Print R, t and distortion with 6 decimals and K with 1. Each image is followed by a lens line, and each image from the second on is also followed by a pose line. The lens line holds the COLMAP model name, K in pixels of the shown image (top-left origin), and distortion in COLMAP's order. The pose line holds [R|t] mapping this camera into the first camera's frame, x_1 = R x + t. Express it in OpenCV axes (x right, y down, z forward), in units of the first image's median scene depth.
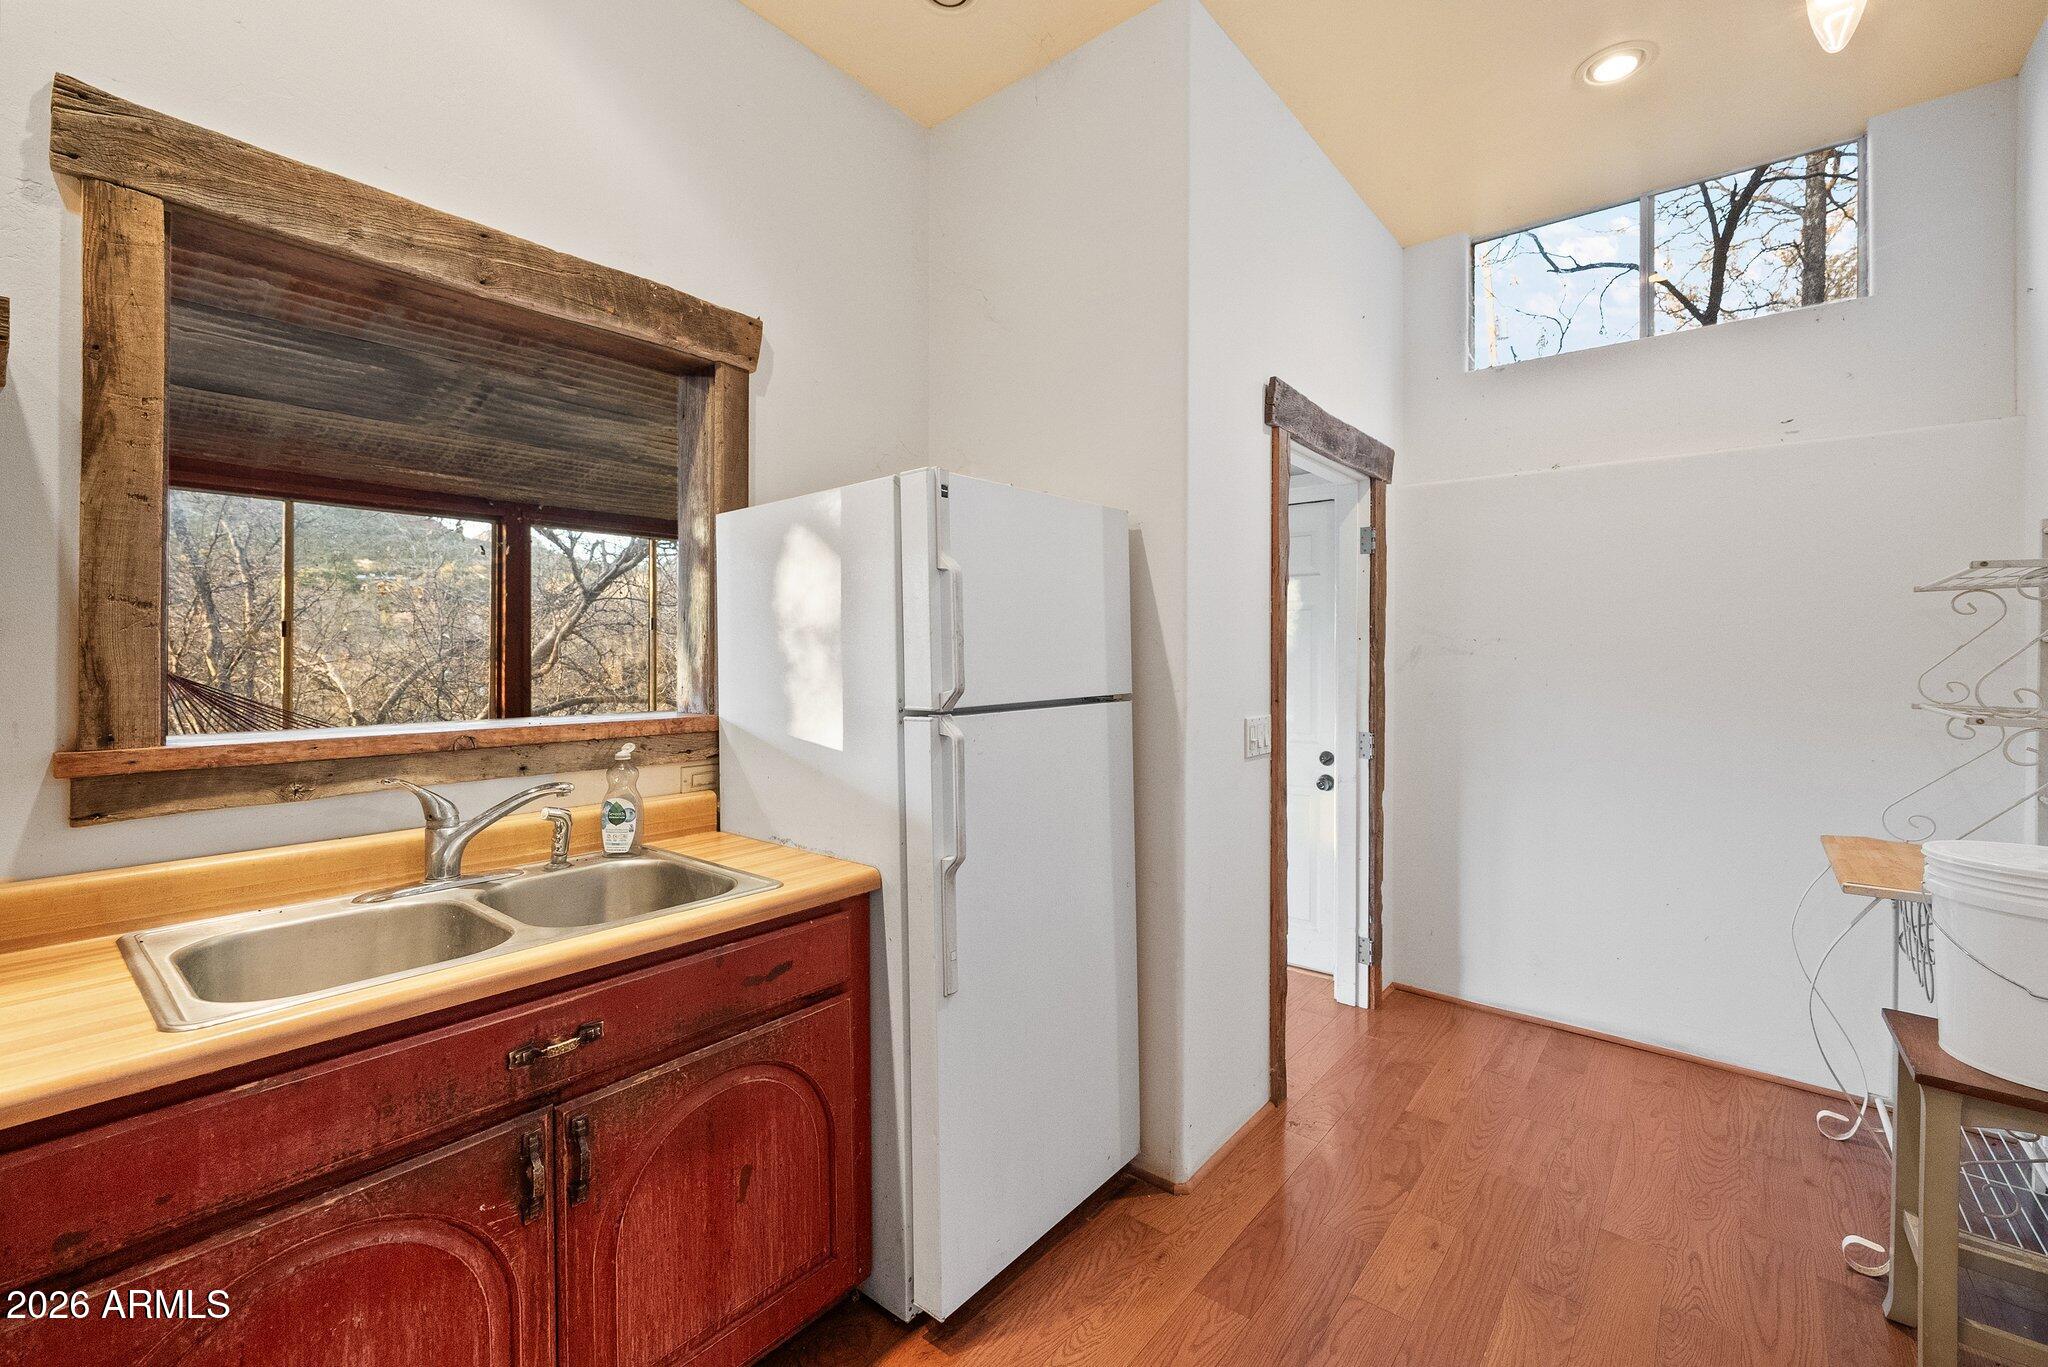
lens RADIAL K [[866.7, 0, 1029.7], [0, 866.7, 653.4], [0, 0, 1]] dist [0.002936, 0.000201]
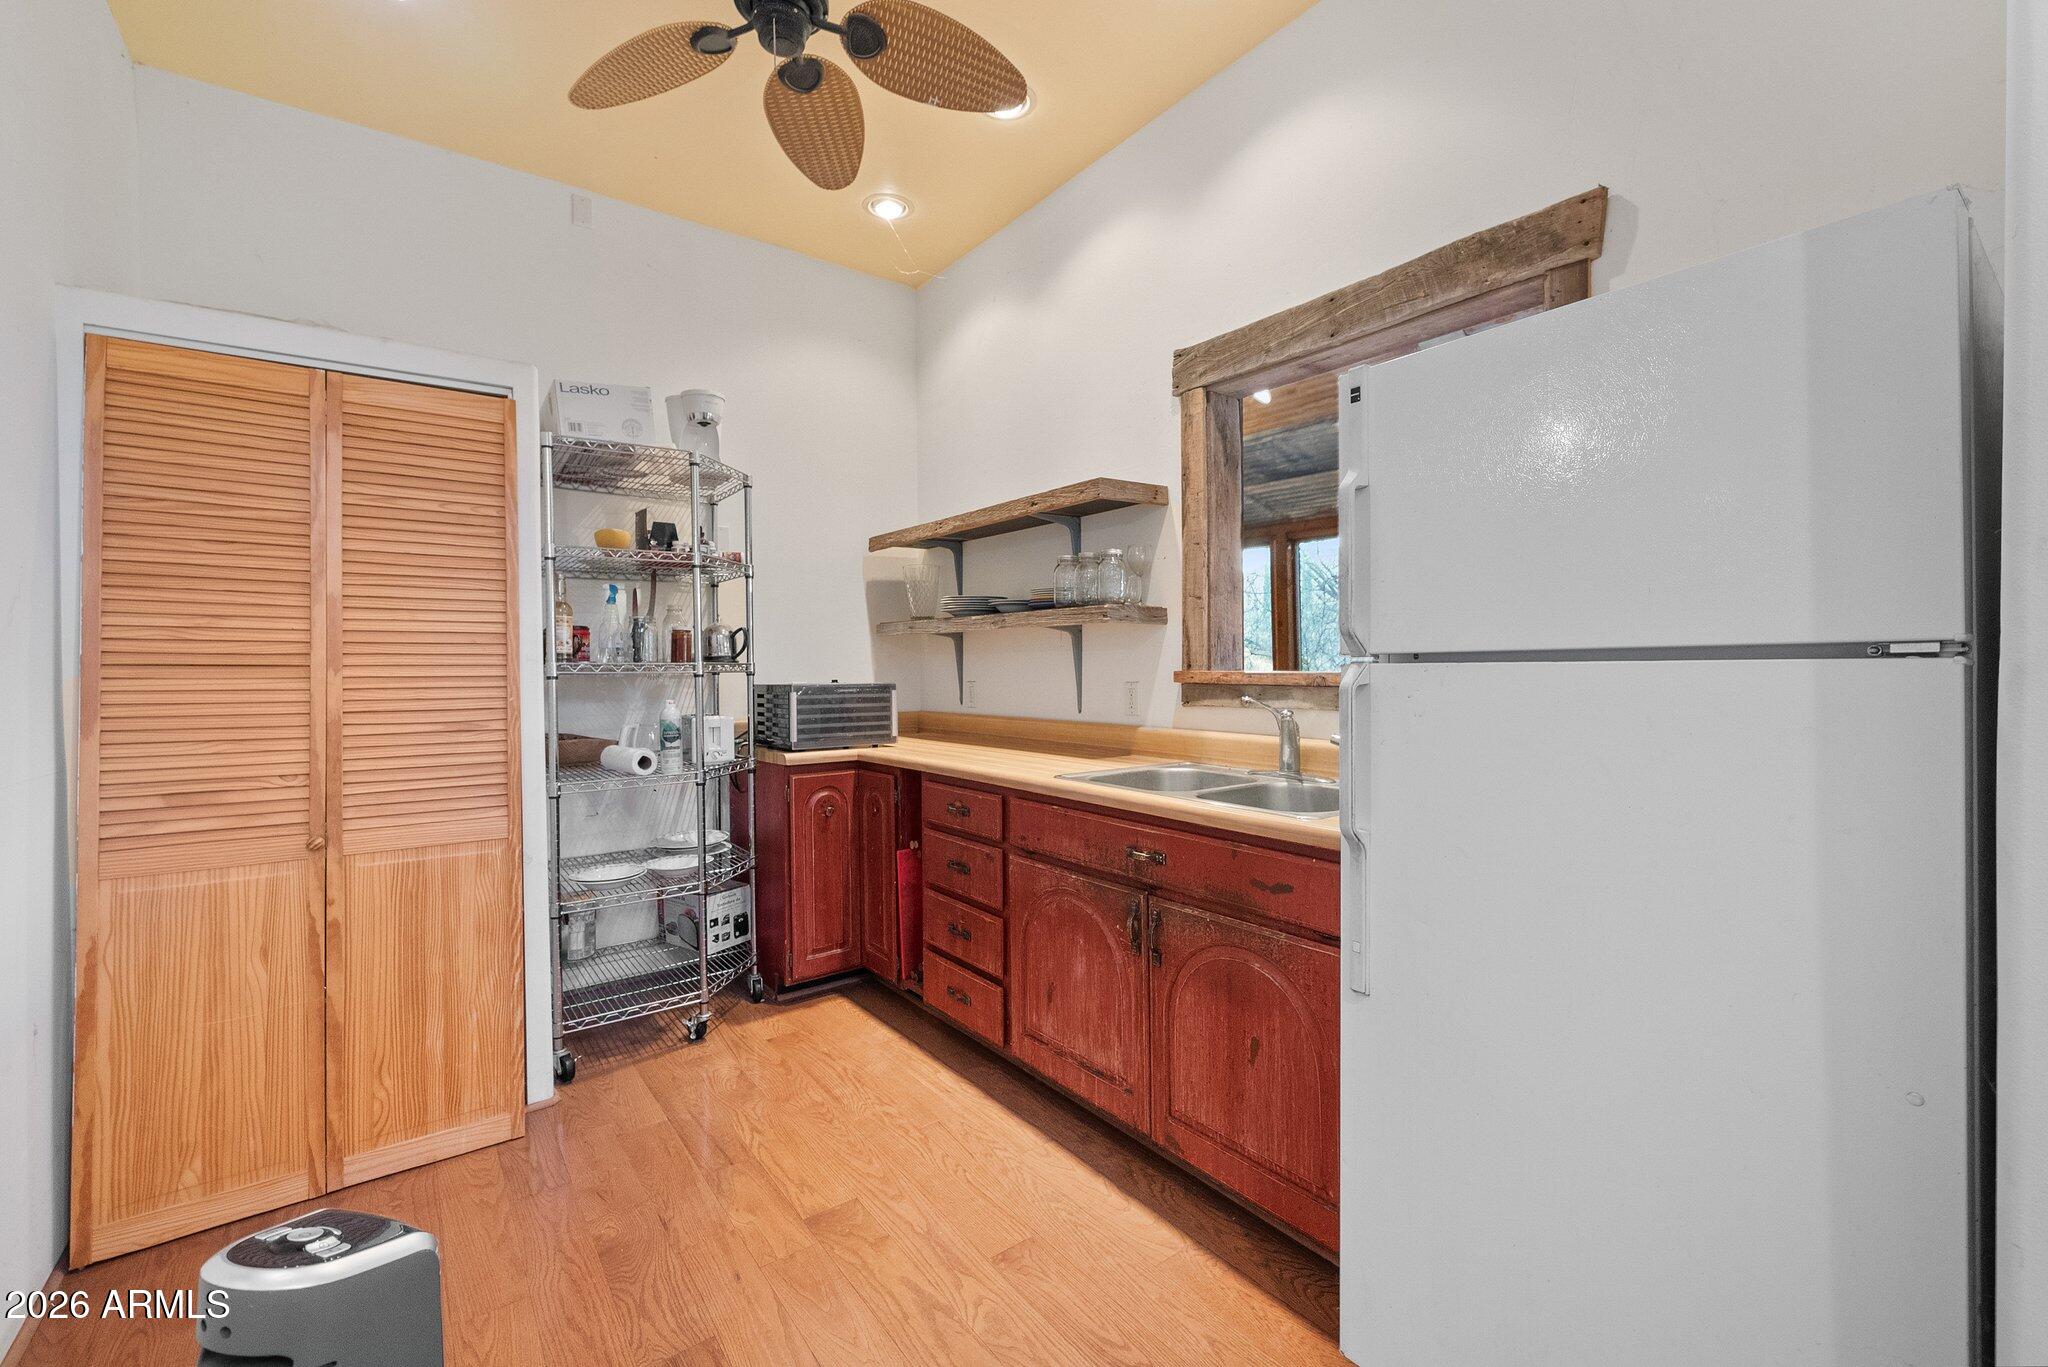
lens RADIAL K [[866.7, 0, 1024.5], [0, 866.7, 672.6], [0, 0, 1]] dist [0.002936, 0.000201]
pose [[-0.239438, 0.013064, -0.970824, 0.934721], [0.007410, 0.999905, 0.011627, 0.082833], [0.970883, -0.004409, -0.239513, 1.036011]]
